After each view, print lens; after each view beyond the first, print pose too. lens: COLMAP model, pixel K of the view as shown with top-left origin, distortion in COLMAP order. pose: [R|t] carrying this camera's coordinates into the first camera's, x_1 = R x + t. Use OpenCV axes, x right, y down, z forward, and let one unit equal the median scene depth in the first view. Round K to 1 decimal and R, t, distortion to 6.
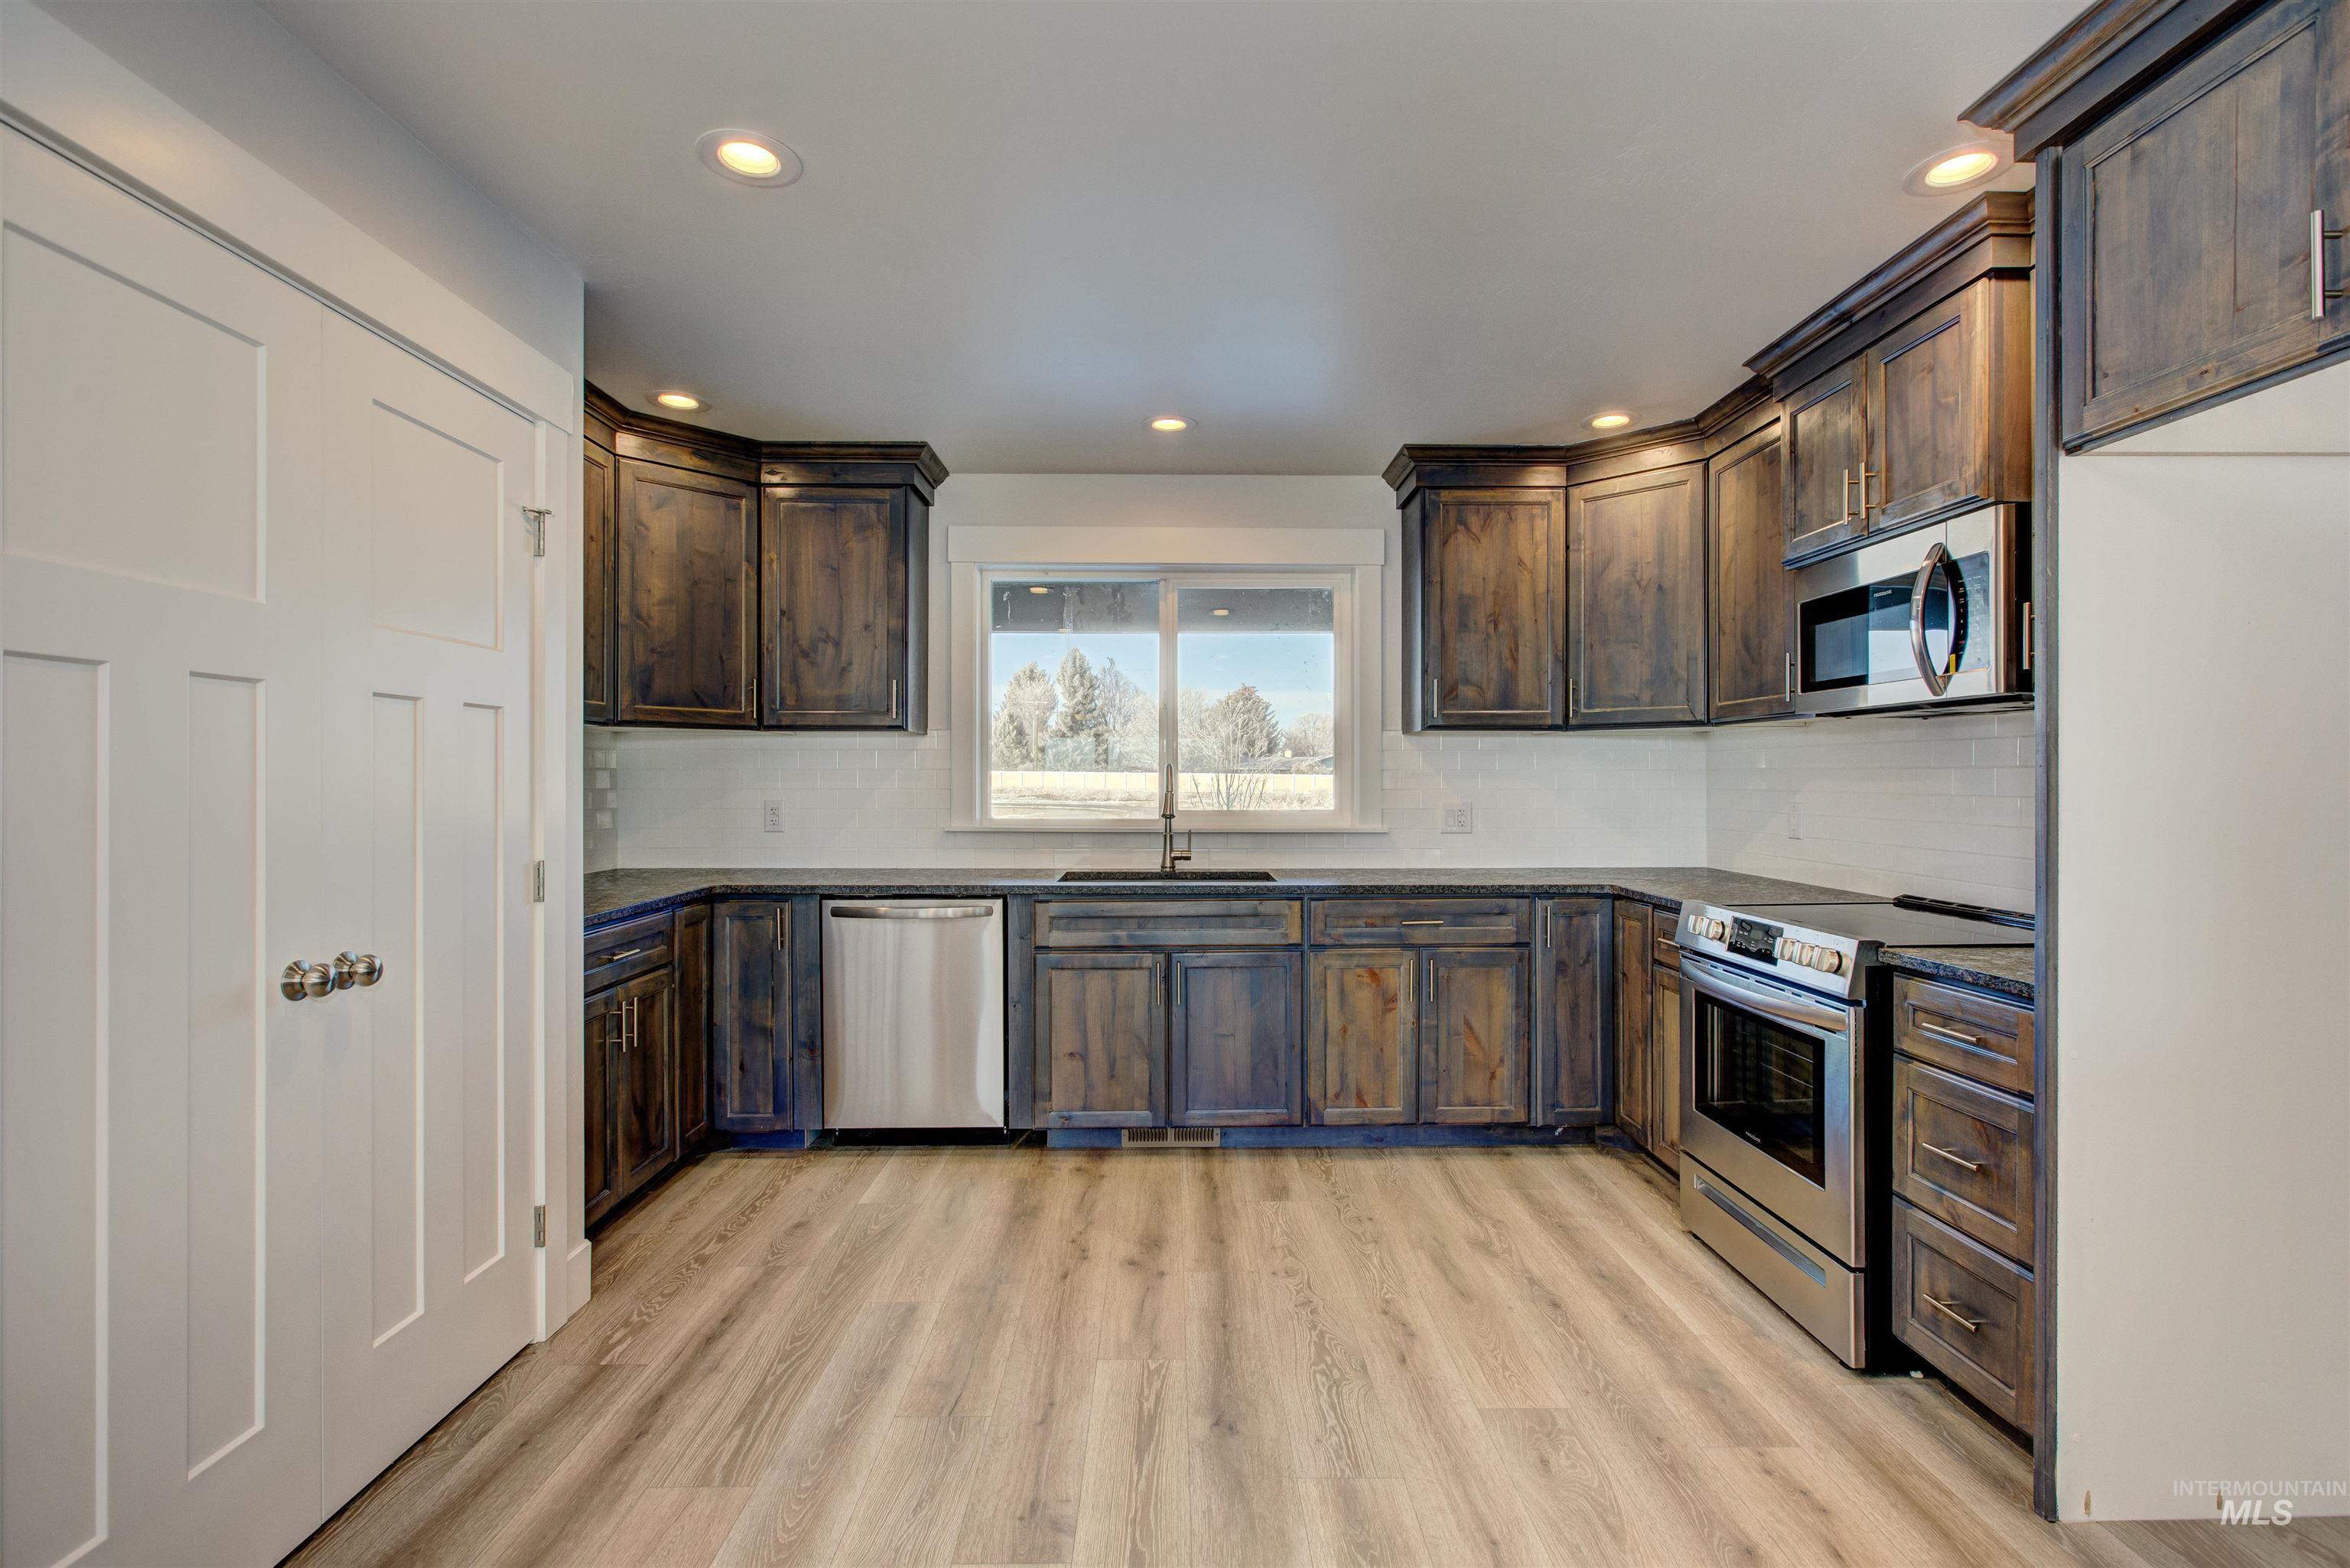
lens RADIAL K [[1093.9, 0, 1182.4], [0, 1093.9, 787.0], [0, 0, 1]] dist [-0.013137, 0.005643]
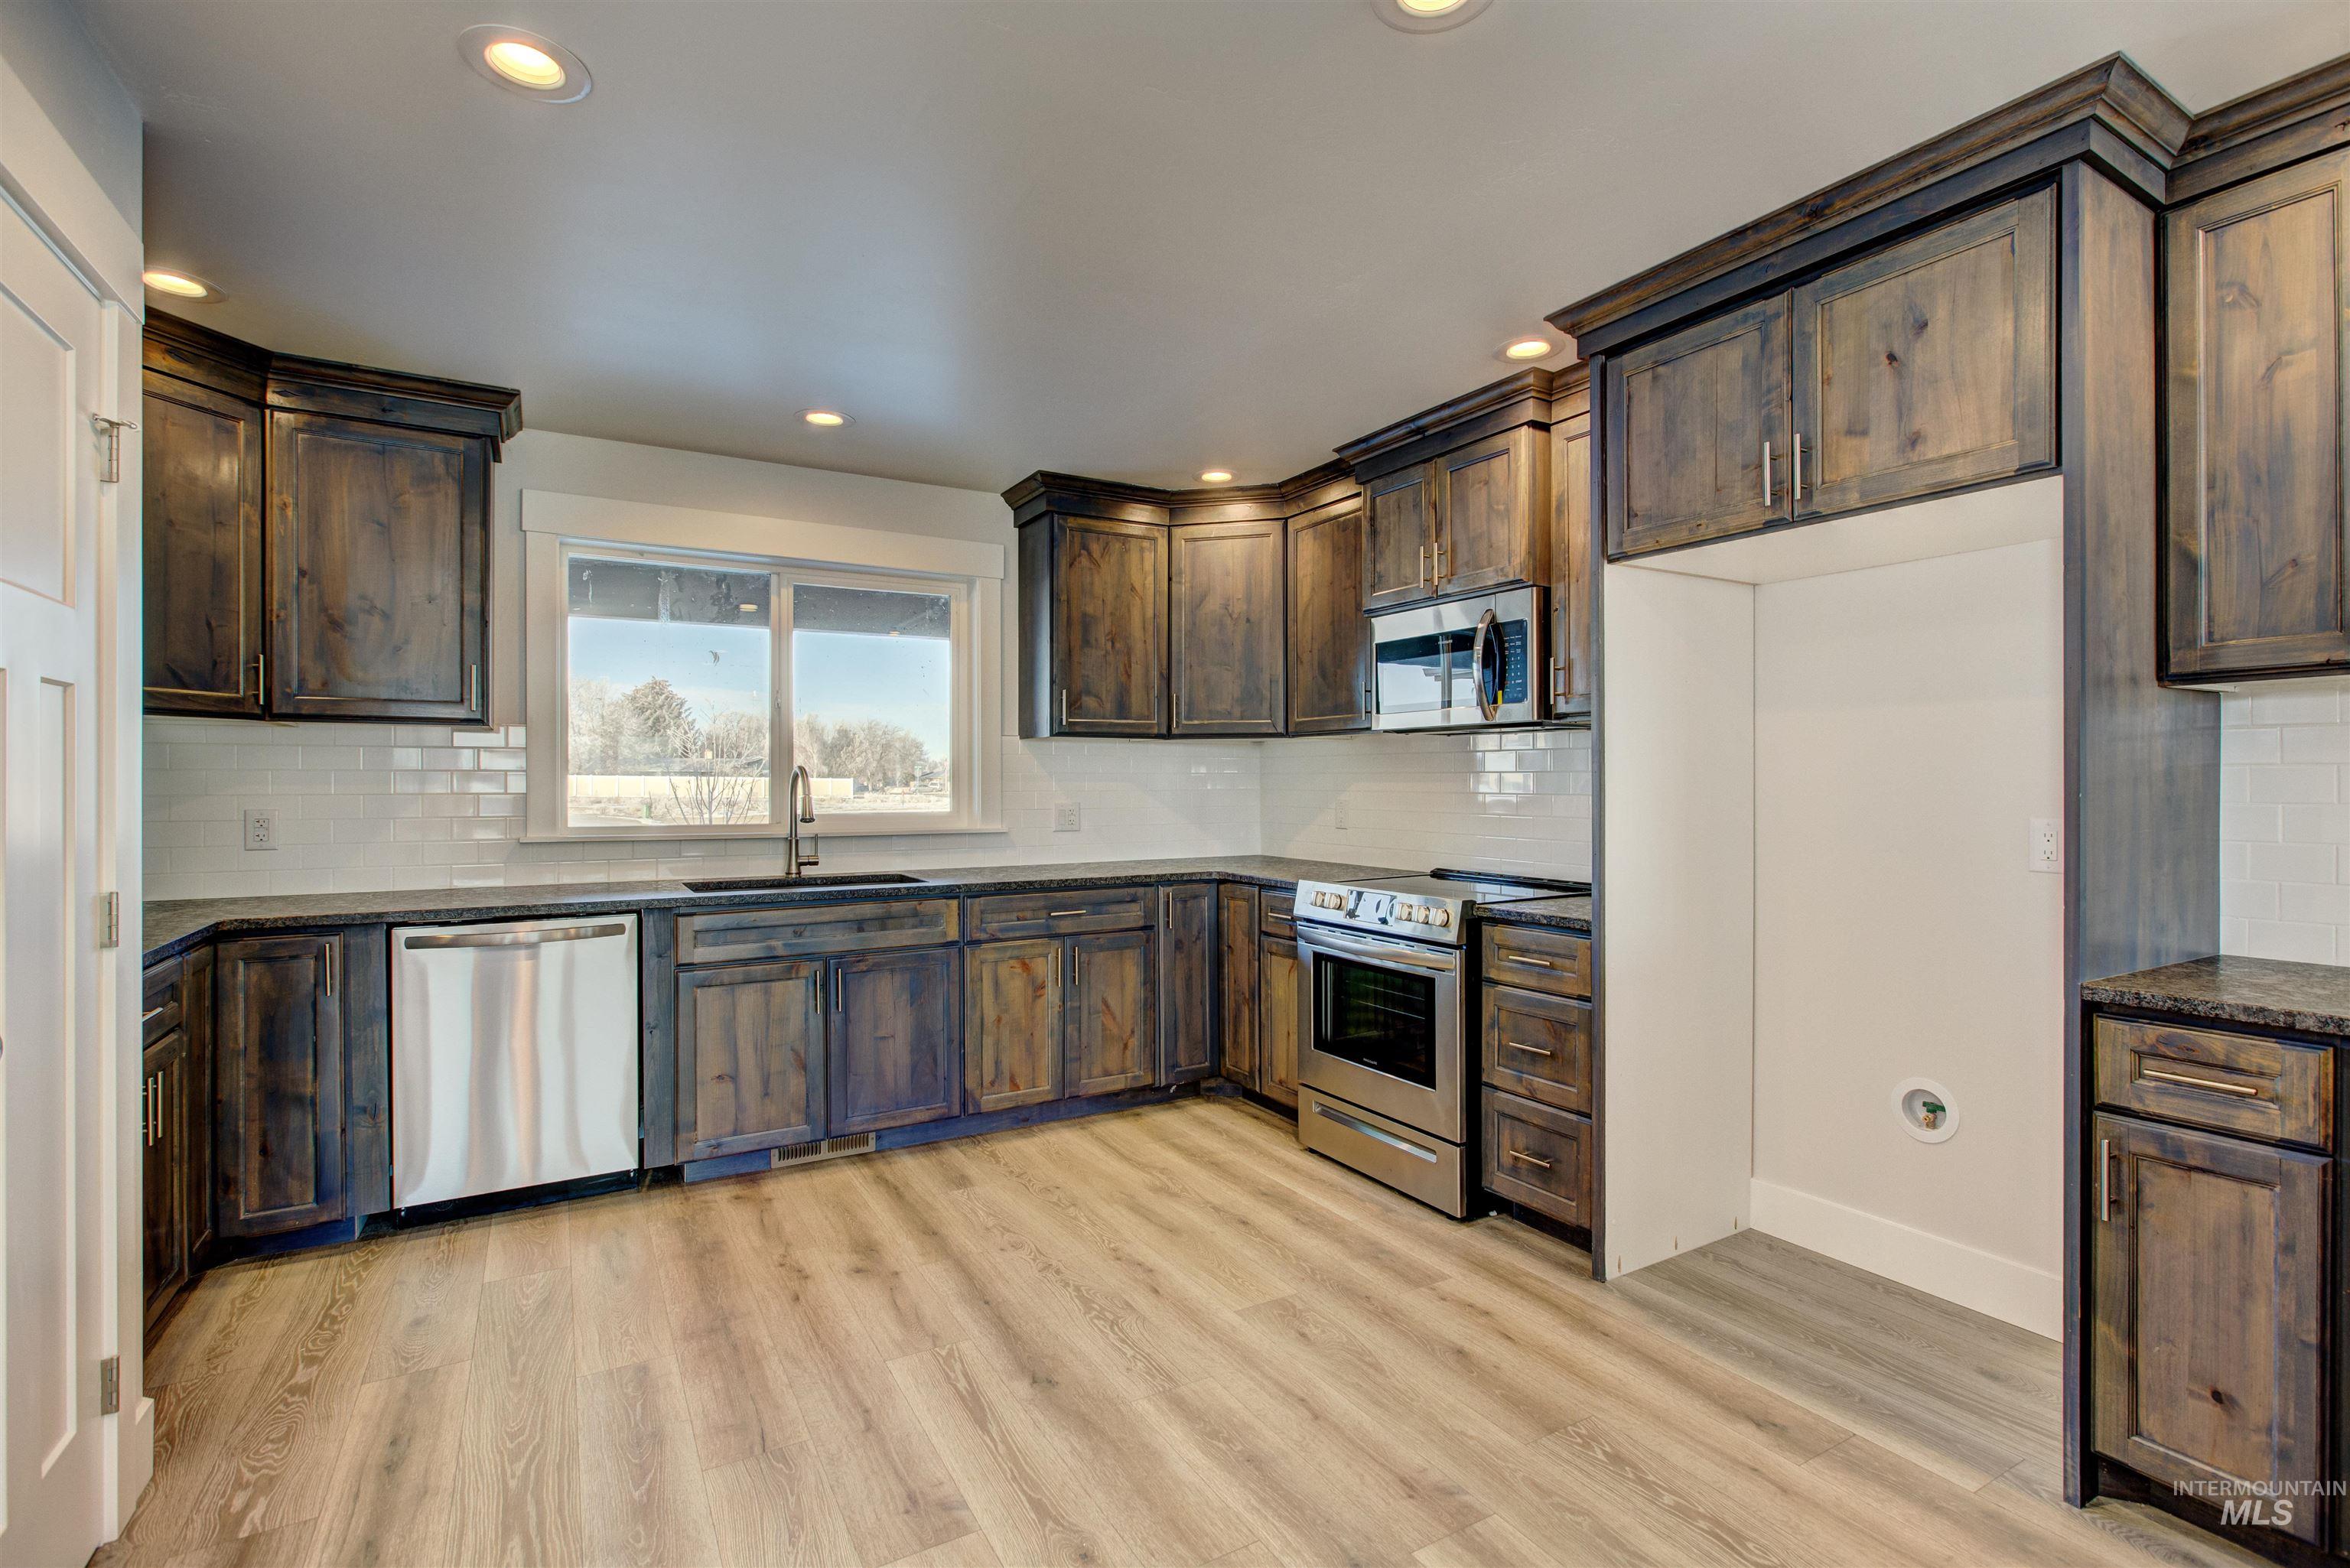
lens RADIAL K [[1093.9, 0, 1195.1], [0, 1093.9, 786.3], [0, 0, 1]] dist [-0.013137, 0.005643]
pose [[0.867049, -0.003119, 0.498213, -0.212800], [0.004641, 0.999988, -0.001817, 0.000170], [-0.498201, 0.003888, 0.867053, -0.007208]]
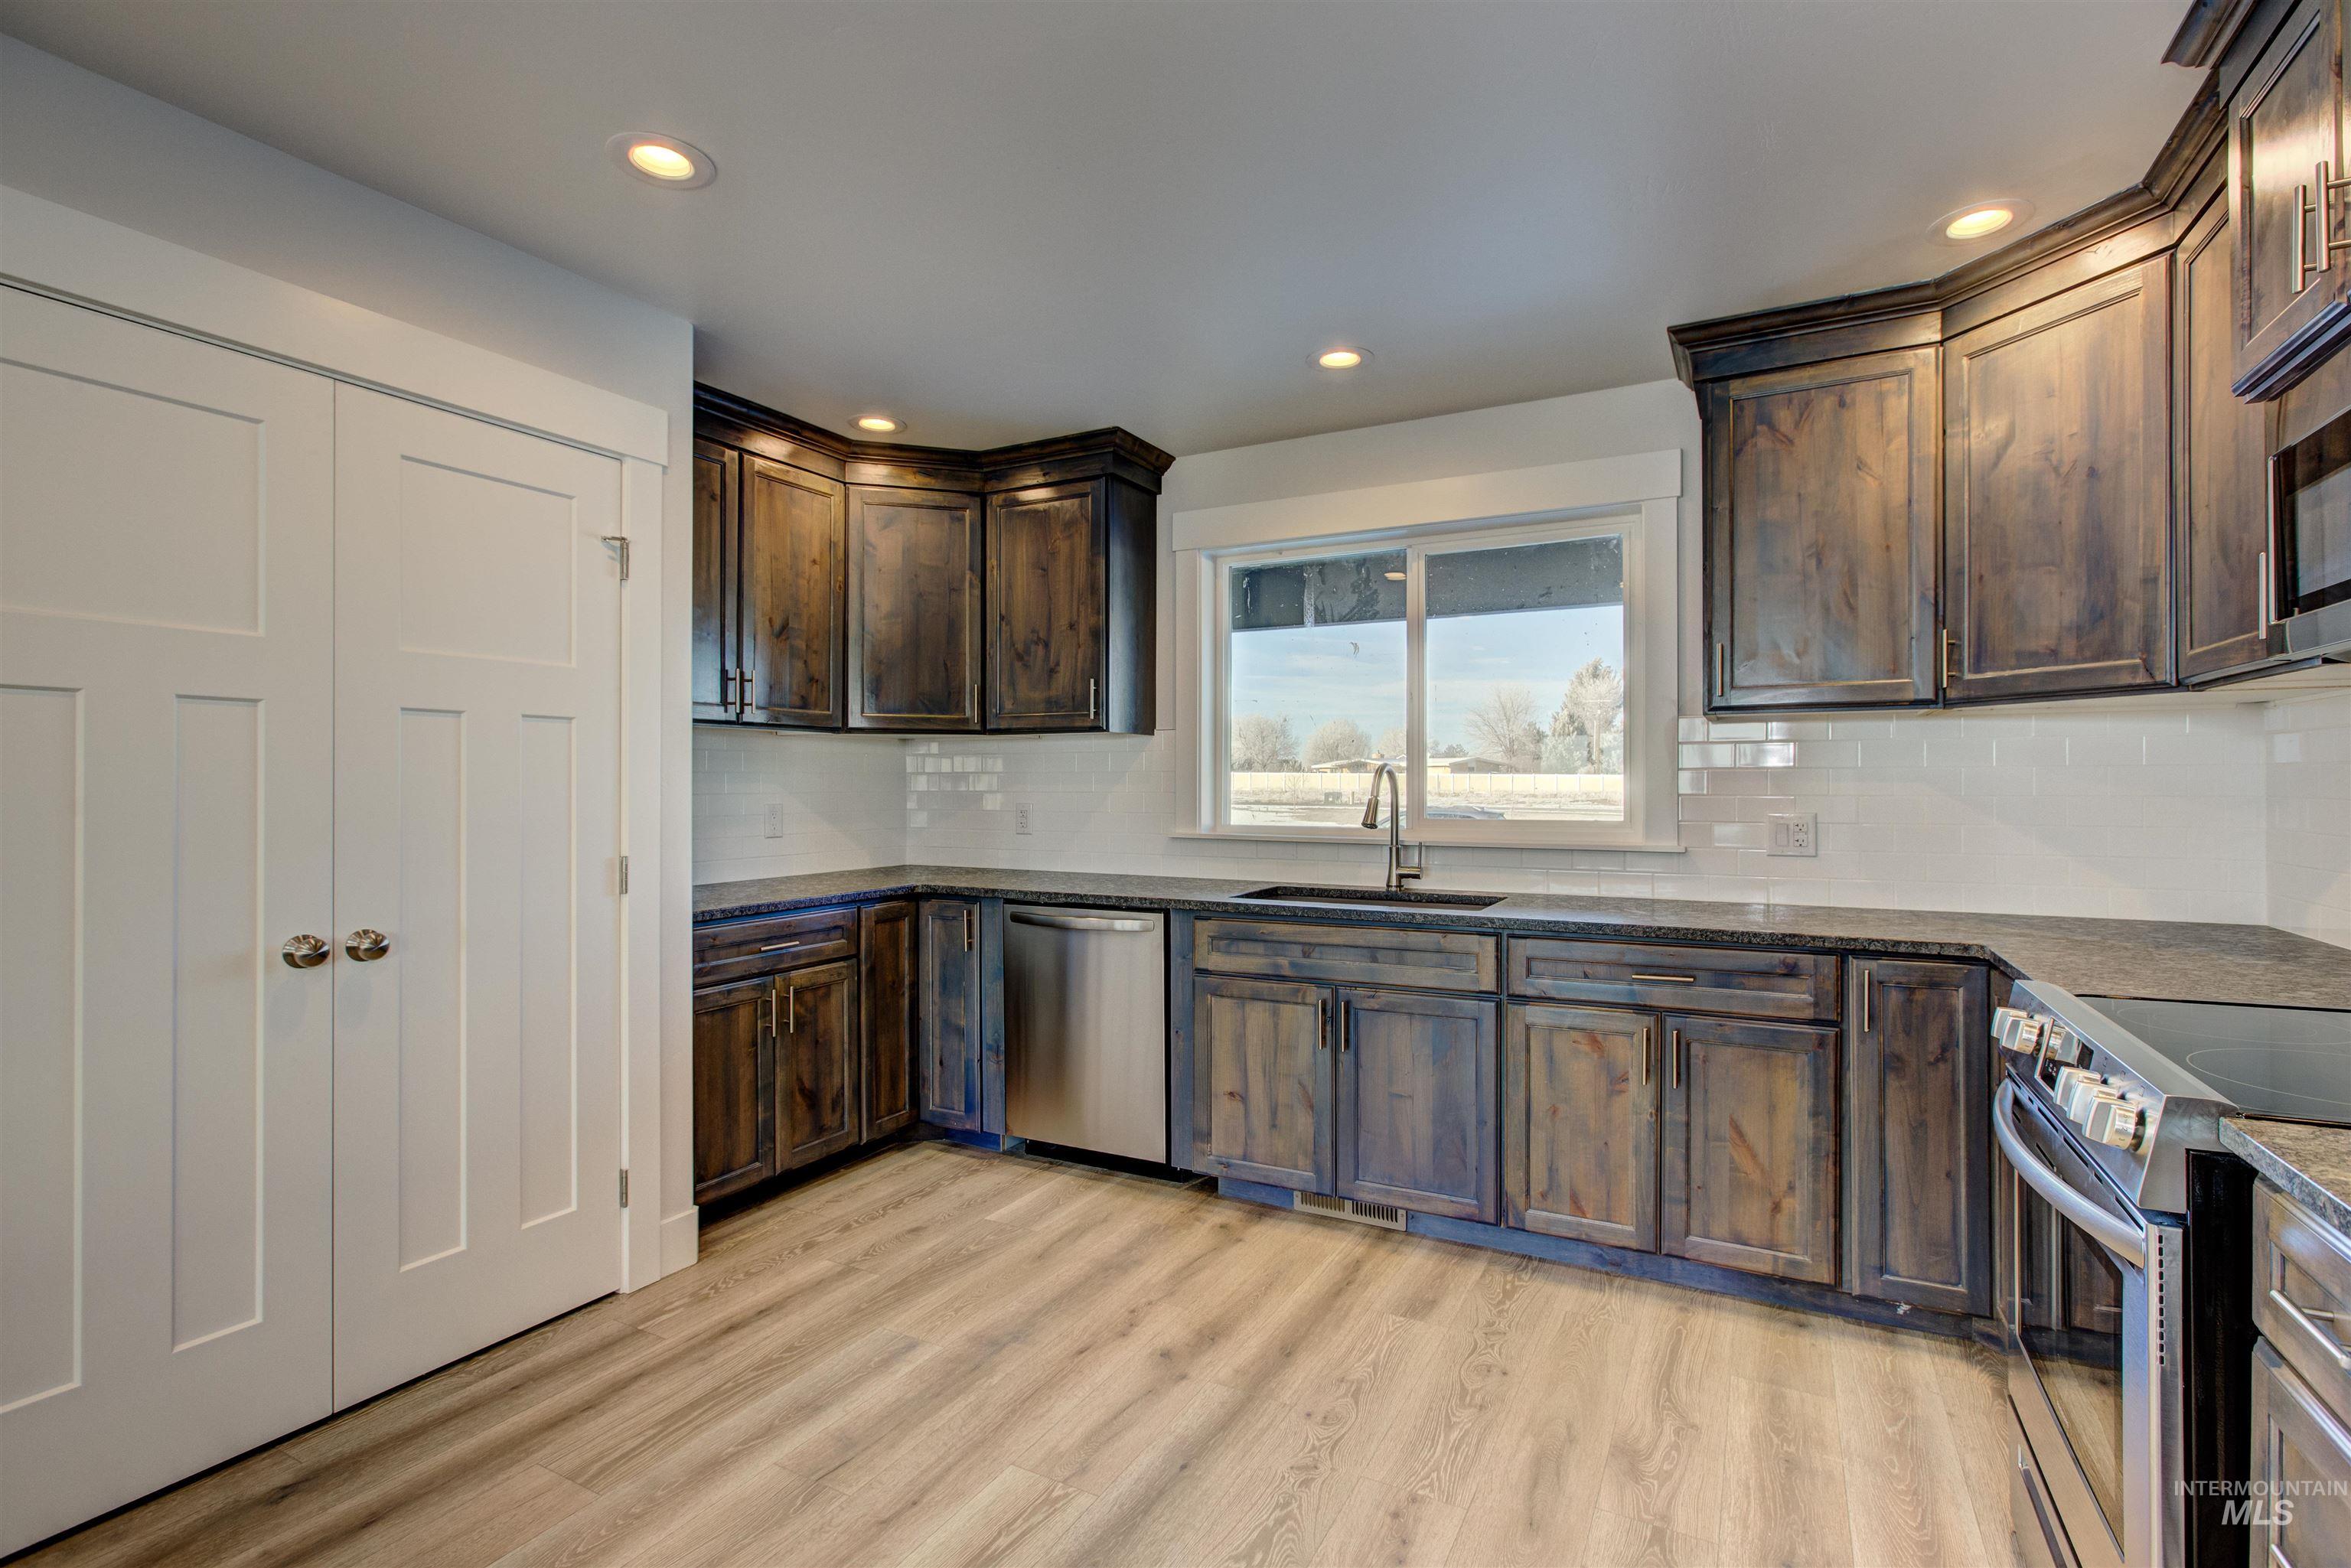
lens RADIAL K [[1094.4, 0, 1172.2], [0, 1094.4, 789.1], [0, 0, 1]] dist [-0.013137, 0.005643]
pose [[0.871942, 0.001329, -0.489607, 0.290101], [-0.002174, 0.999997, -0.001158, -0.000154], [0.489604, 0.002075, 0.871943, 0.208025]]
